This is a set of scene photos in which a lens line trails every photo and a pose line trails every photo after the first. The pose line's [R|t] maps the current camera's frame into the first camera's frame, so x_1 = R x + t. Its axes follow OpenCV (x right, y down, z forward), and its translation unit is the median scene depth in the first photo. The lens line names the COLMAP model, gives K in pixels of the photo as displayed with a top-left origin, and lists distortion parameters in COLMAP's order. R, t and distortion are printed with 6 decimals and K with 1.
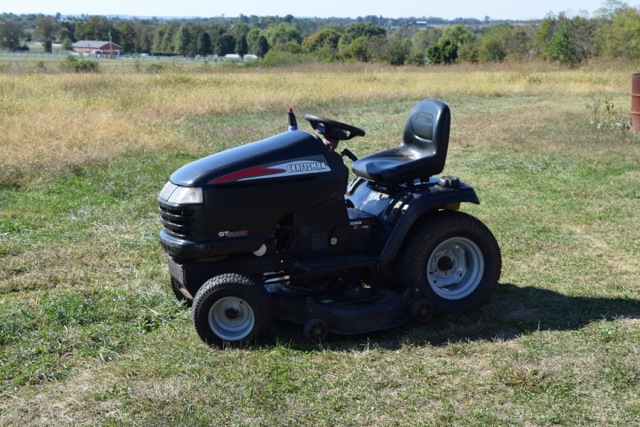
lens RADIAL K [[1076.6, 0, 316.5], [0, 1076.6, 213.9], [0, 0, 1]] dist [0.035731, 0.000000]
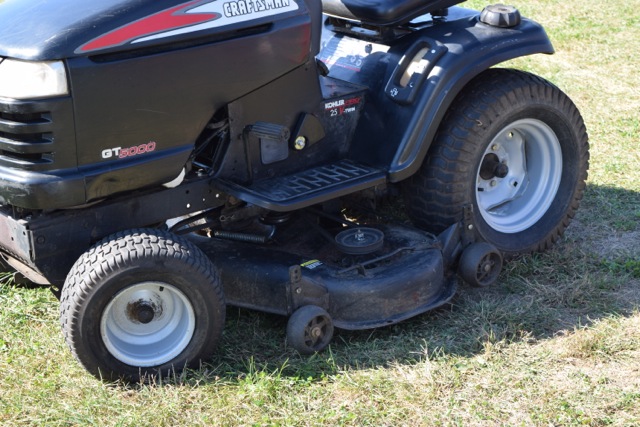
lens RADIAL K [[1446.5, 0, 325.1], [0, 1446.5, 213.2], [0, 0, 1]] dist [0.090901, 0.000000]
pose [[0.964124, -0.084782, 0.251551, -0.156319], [0.046279, 0.986796, 0.155214, -0.051024], [-0.261389, -0.138004, 0.955317, 0.330529]]
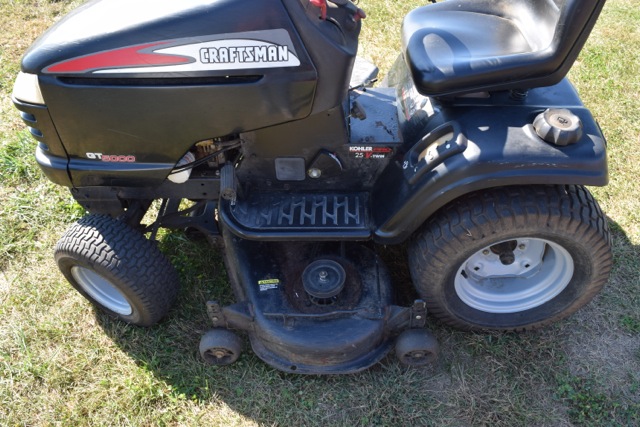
lens RADIAL K [[505.9, 0, 325.5], [0, 505.9, 209.6], [0, 0, 1]] dist [-0.084088, -0.004179]
pose [[0.920516, 0.288272, -0.263724, 0.101372], [-0.097065, 0.822564, 0.560328, -0.114060], [0.378457, -0.490192, 0.785164, 0.804506]]
